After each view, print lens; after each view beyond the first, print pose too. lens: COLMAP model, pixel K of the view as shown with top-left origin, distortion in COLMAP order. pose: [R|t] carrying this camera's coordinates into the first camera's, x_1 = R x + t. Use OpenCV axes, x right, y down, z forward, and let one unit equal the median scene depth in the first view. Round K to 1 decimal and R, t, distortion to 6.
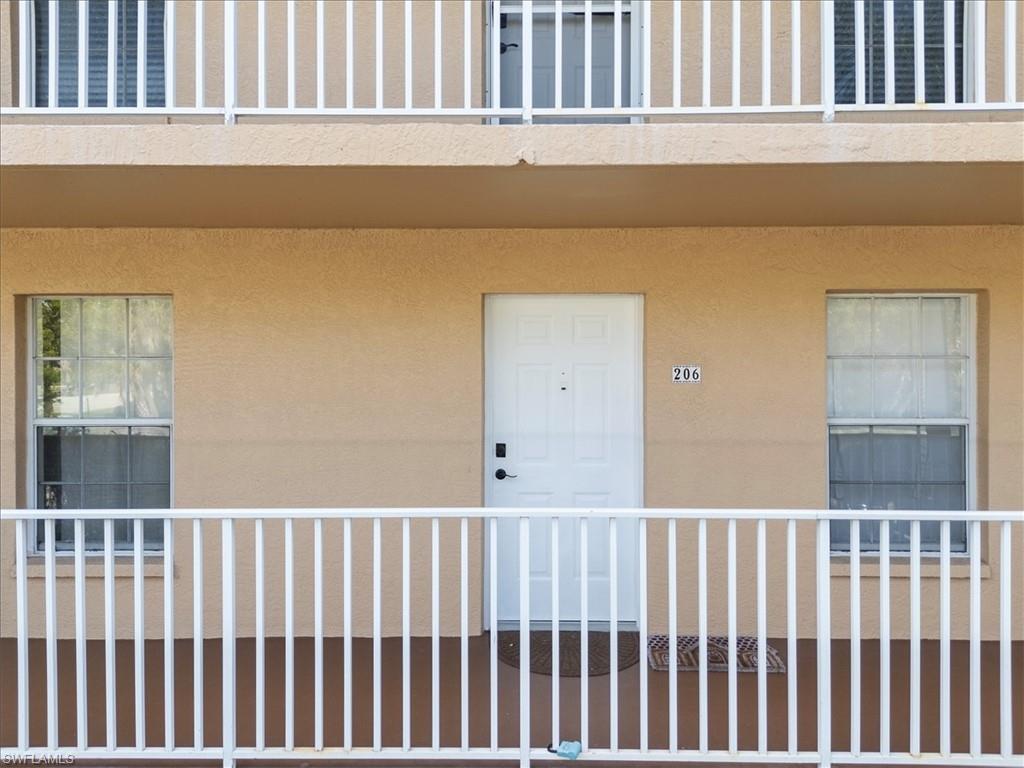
lens RADIAL K [[768.9, 0, 511.7], [0, 768.9, 372.5], [0, 0, 1]] dist [0.005539, 0.008603]
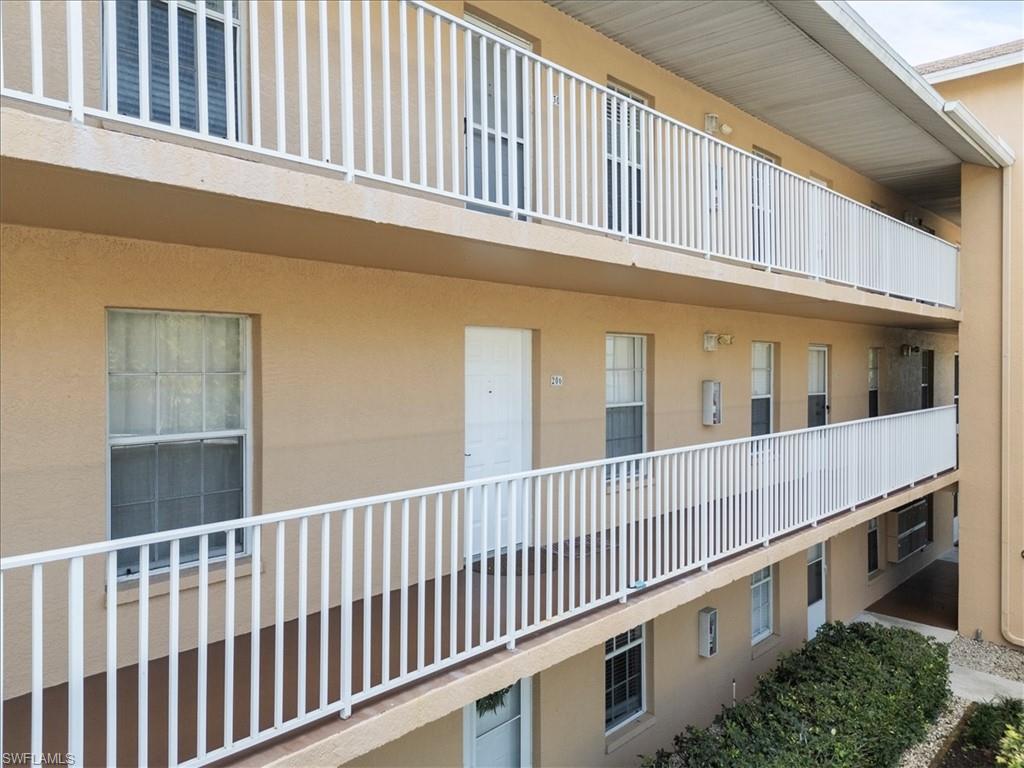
lens RADIAL K [[768.9, 0, 511.7], [0, 768.9, 372.5], [0, 0, 1]] dist [0.005539, 0.008603]
pose [[0.652466, -0.004343, 0.757805, -1.032169], [0.020321, 0.999724, -0.011767, 0.001705], [-0.757545, 0.023077, 0.652375, 0.011913]]
